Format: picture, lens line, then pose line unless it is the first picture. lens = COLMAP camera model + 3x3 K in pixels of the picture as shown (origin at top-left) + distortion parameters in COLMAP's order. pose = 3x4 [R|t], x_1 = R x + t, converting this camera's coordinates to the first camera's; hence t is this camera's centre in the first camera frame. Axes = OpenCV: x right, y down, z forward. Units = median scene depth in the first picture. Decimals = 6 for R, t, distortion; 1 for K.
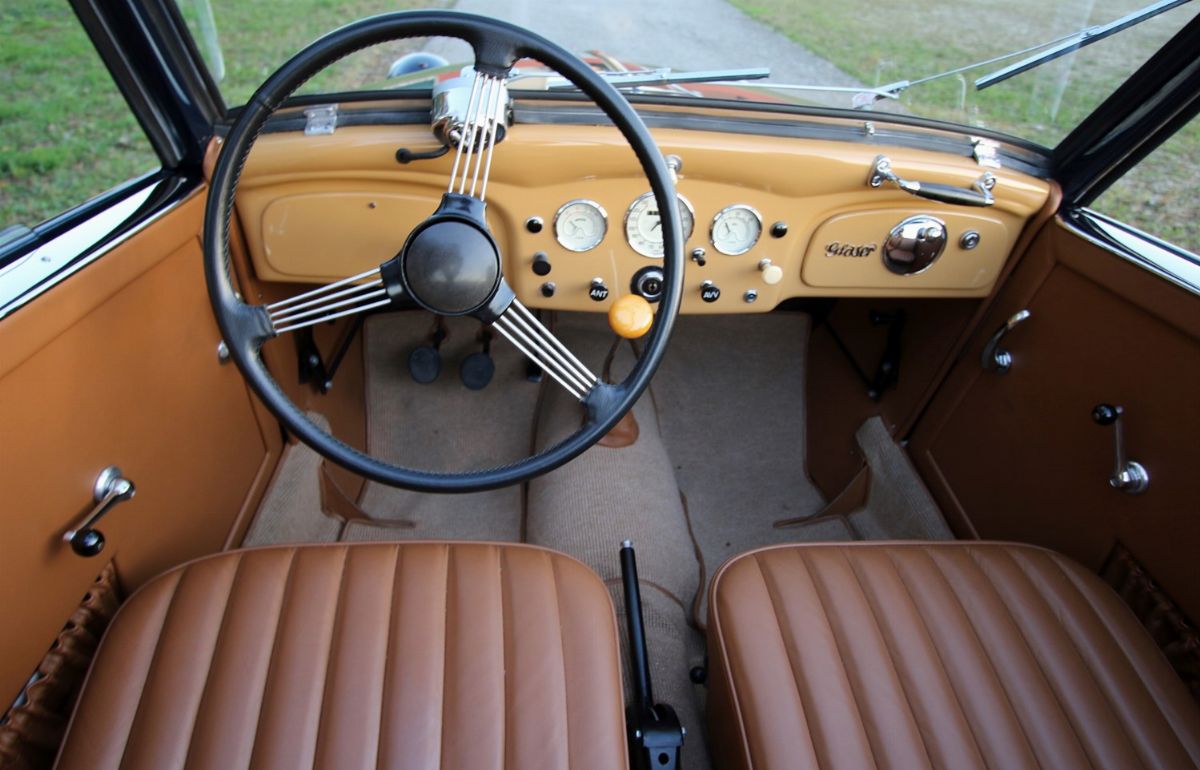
lens RADIAL K [[776.1, 0, 600.0], [0, 776.1, 385.0], [0, 0, 1]] dist [0.001914, 0.001031]
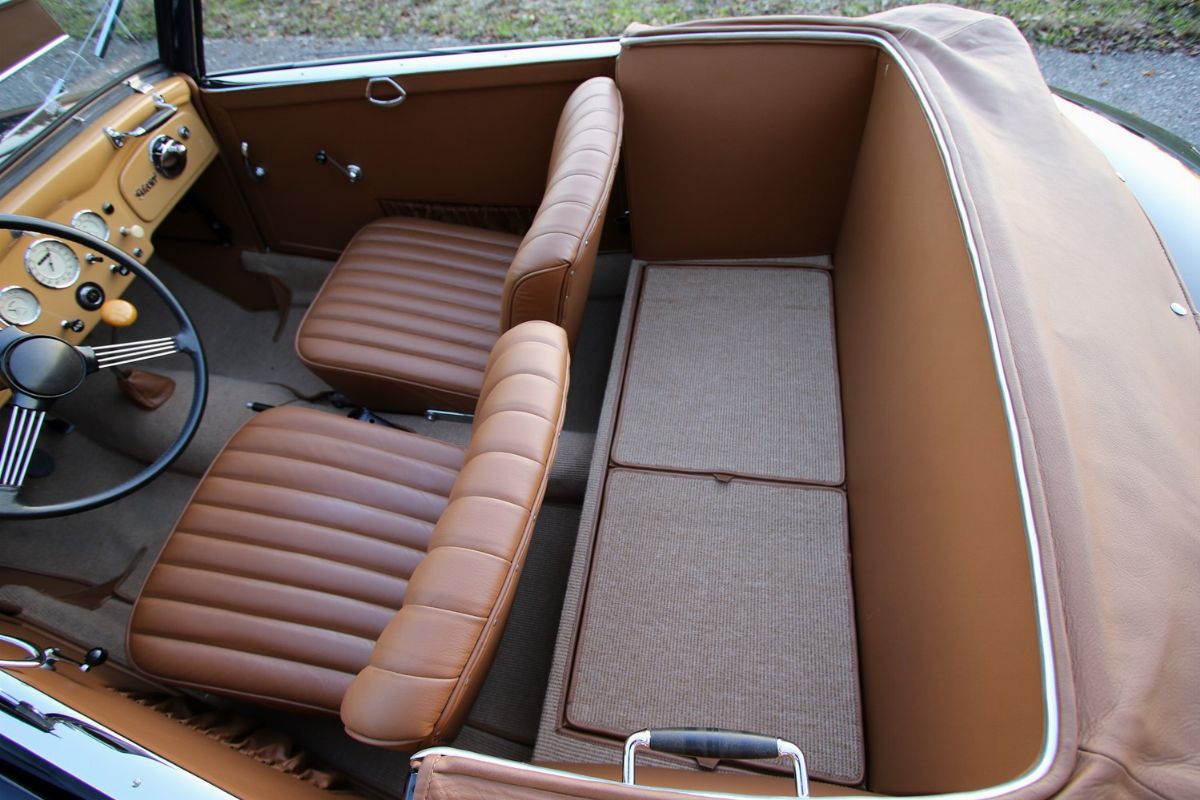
lens RADIAL K [[538.7, 0, 600.0], [0, 538.7, 400.0], [0, 0, 1]] dist [-0.028624, 0.004858]
pose [[0.259714, -0.862503, 0.434324, -0.287018], [0.601632, 0.496321, 0.625862, -0.074803], [-0.755372, 0.098758, 0.647811, -0.361374]]
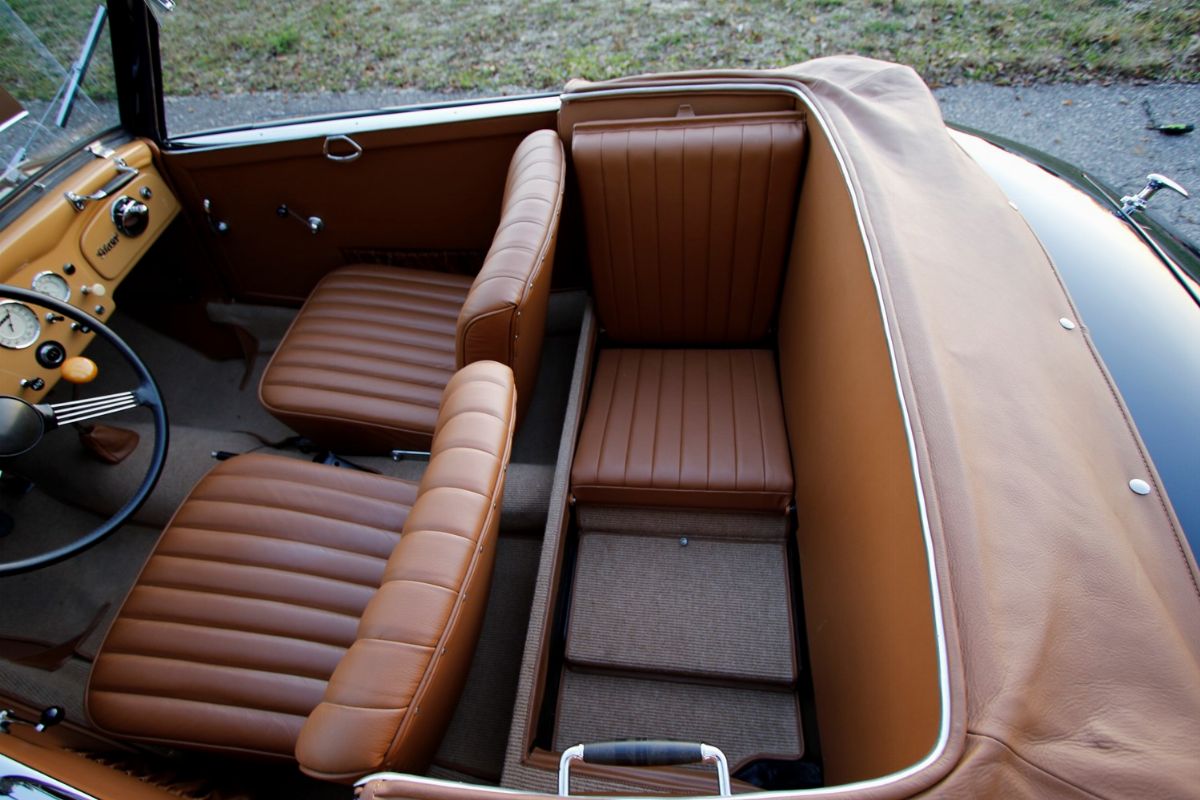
lens RADIAL K [[538.7, 0, 600.0], [0, 538.7, 400.0], [0, 0, 1]] dist [-0.028624, 0.004858]
pose [[0.203236, -0.846831, 0.491501, -0.291598], [0.605411, 0.503203, 0.616656, -0.068353], [-0.769528, 0.172233, 0.614949, -0.427995]]
